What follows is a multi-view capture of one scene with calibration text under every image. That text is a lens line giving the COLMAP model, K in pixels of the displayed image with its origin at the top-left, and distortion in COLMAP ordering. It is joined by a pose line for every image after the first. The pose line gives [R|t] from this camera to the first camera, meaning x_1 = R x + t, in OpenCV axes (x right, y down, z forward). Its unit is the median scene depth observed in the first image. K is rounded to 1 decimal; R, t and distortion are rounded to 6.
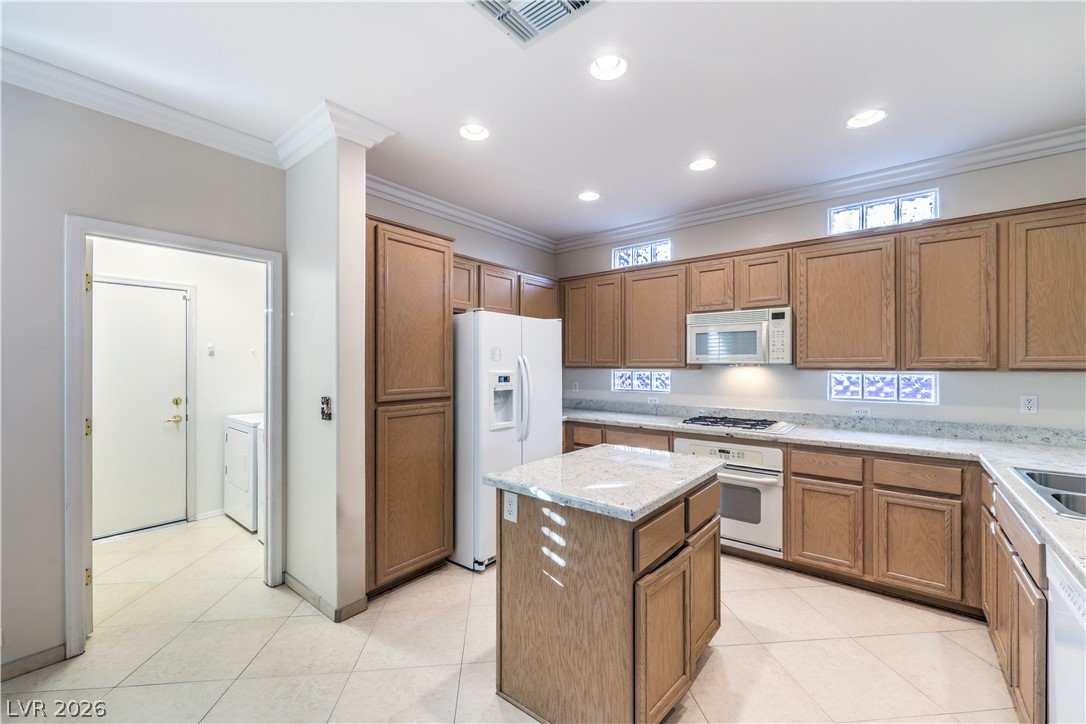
lens RADIAL K [[436.0, 0, 530.6], [0, 436.0, 362.5], [0, 0, 1]] dist [-0.006246, 0.000646]
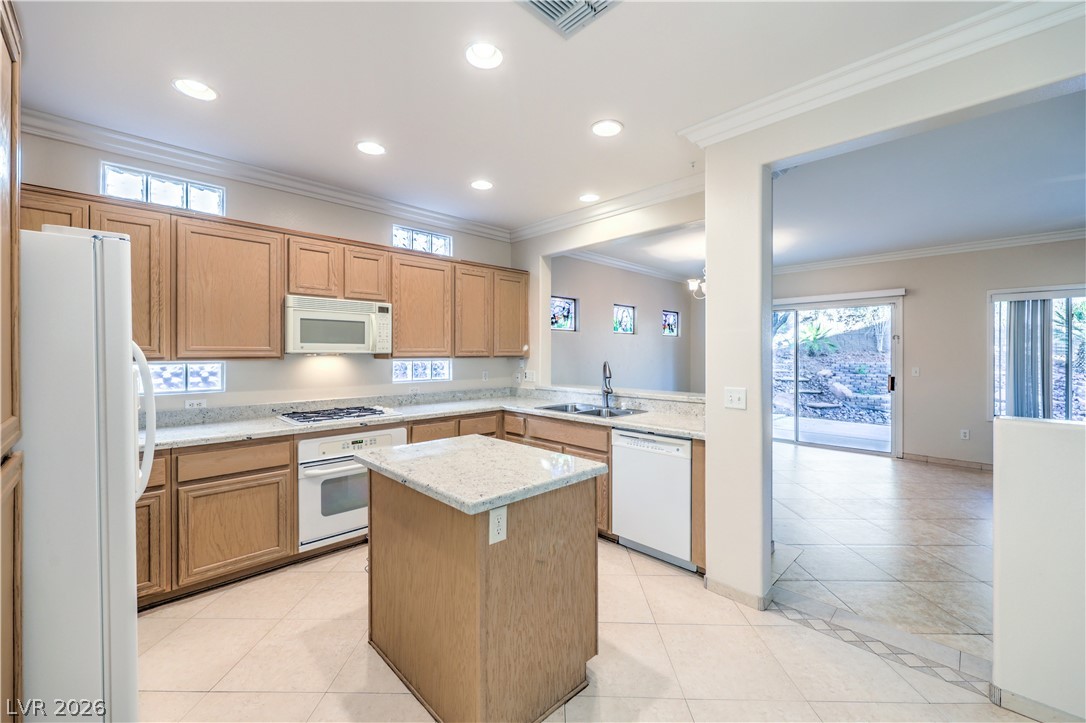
lens RADIAL K [[436.0, 0, 560.7], [0, 436.0, 351.2], [0, 0, 1]] dist [-0.006246, 0.000646]
pose [[0.079806, 0.003667, 0.996804, -0.511069], [-0.003100, 0.999989, -0.003430, -0.000091], [-0.996806, -0.002816, 0.079817, 0.476173]]
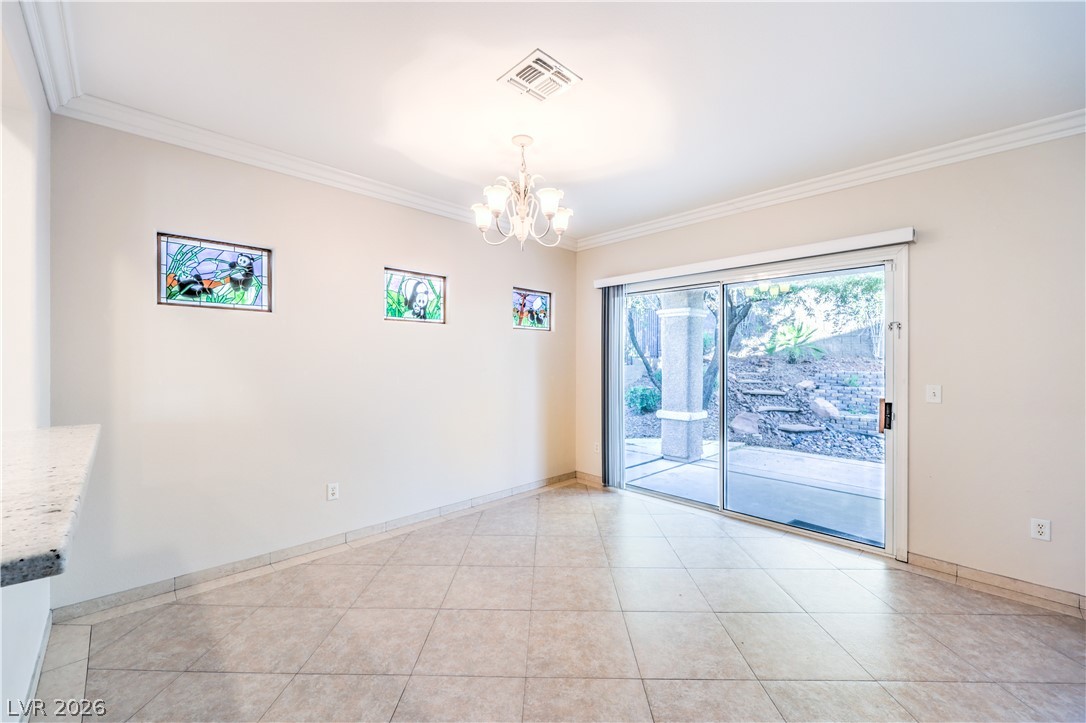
lens RADIAL K [[436.0, 0, 555.7], [0, 436.0, 357.8], [0, 0, 1]] dist [-0.006246, 0.000646]
pose [[0.089422, 0.005580, 0.995978, 0.463199], [-0.006555, 0.999966, -0.005014, 0.010705], [-0.995972, -0.006080, 0.089455, -0.164626]]
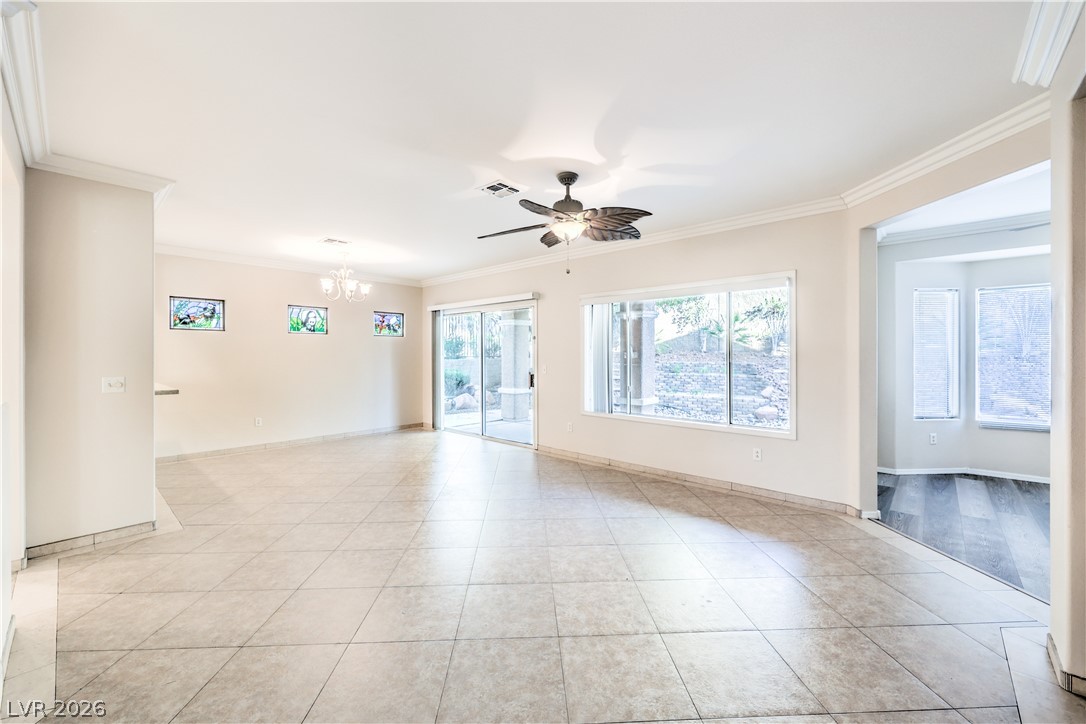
lens RADIAL K [[436.0, 0, 556.6], [0, 436.0, 351.8], [0, 0, 1]] dist [-0.006246, 0.000646]
pose [[0.023239, 0.005241, 0.999716, -0.562833], [-0.003098, 0.999982, -0.005170, 0.007391], [-0.999725, -0.002977, 0.023254, -0.996506]]
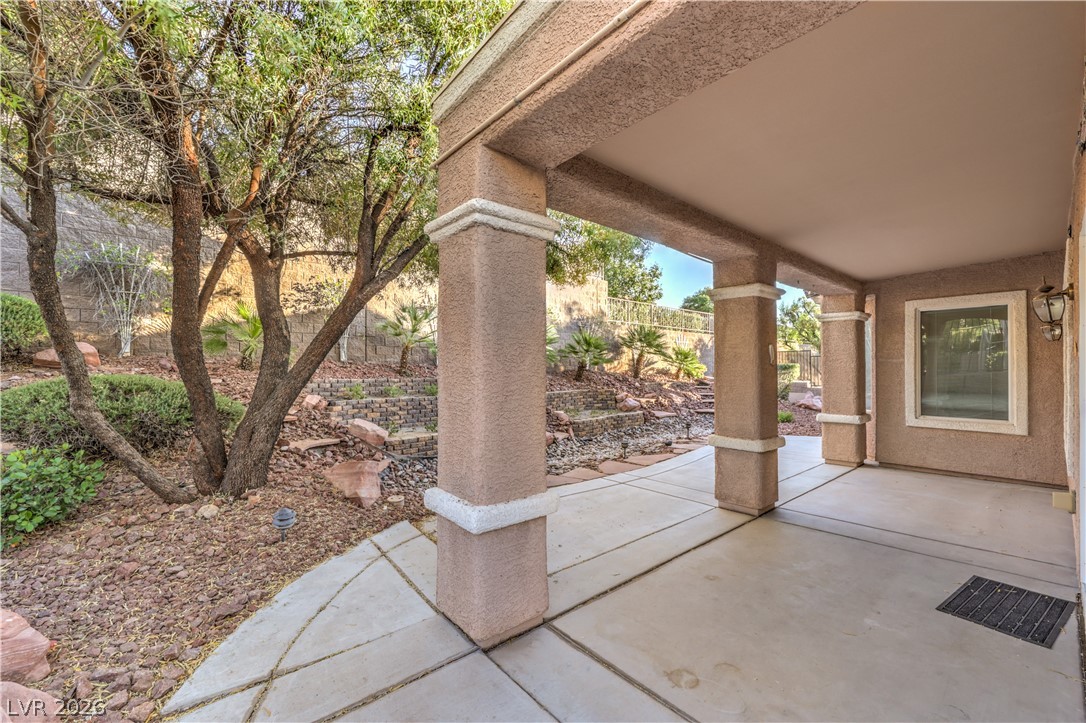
lens RADIAL K [[436.0, 0, 545.4], [0, 436.0, 366.0], [0, 0, 1]] dist [-0.006246, 0.000646]
pose [[-0.987192, 0.003326, 0.159503, 2.487361], [0.001954, 0.999960, -0.008761, 0.031670], [-0.159526, -0.008337, -0.987158, 0.215926]]
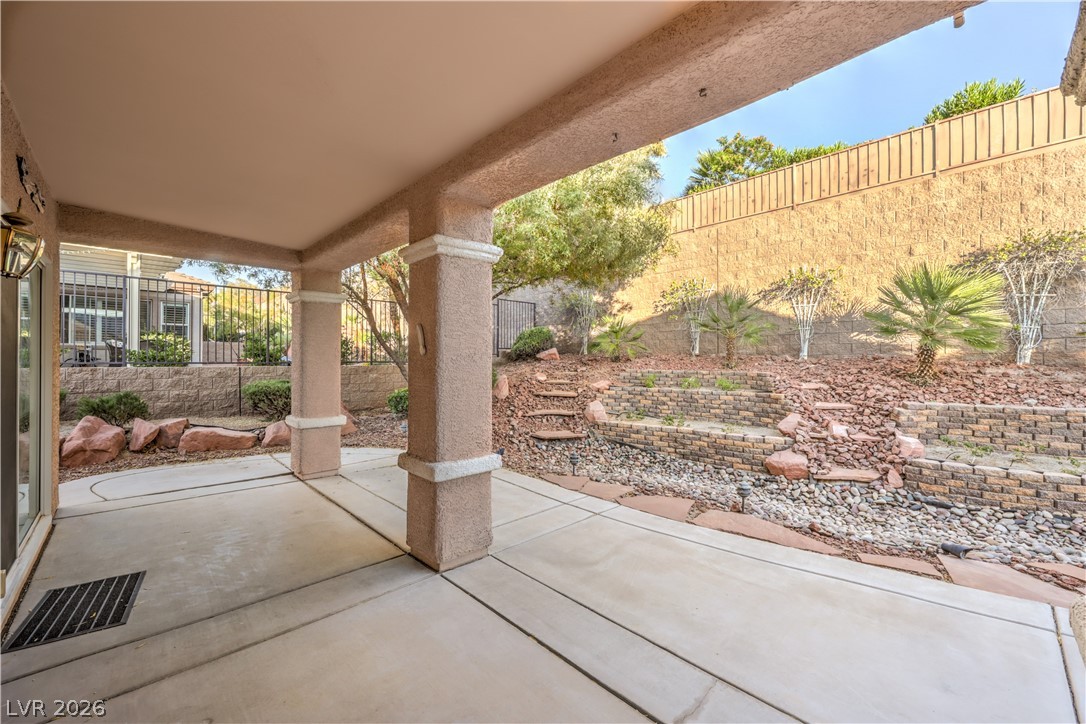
lens RADIAL K [[436.0, 0, 550.1], [0, 436.0, 361.1], [0, 0, 1]] dist [-0.006246, 0.000646]
pose [[0.095624, 0.002051, 0.995415, 0.978328], [-0.001867, 0.999996, -0.001881, 0.029813], [-0.995416, -0.001678, 0.095628, -1.752232]]
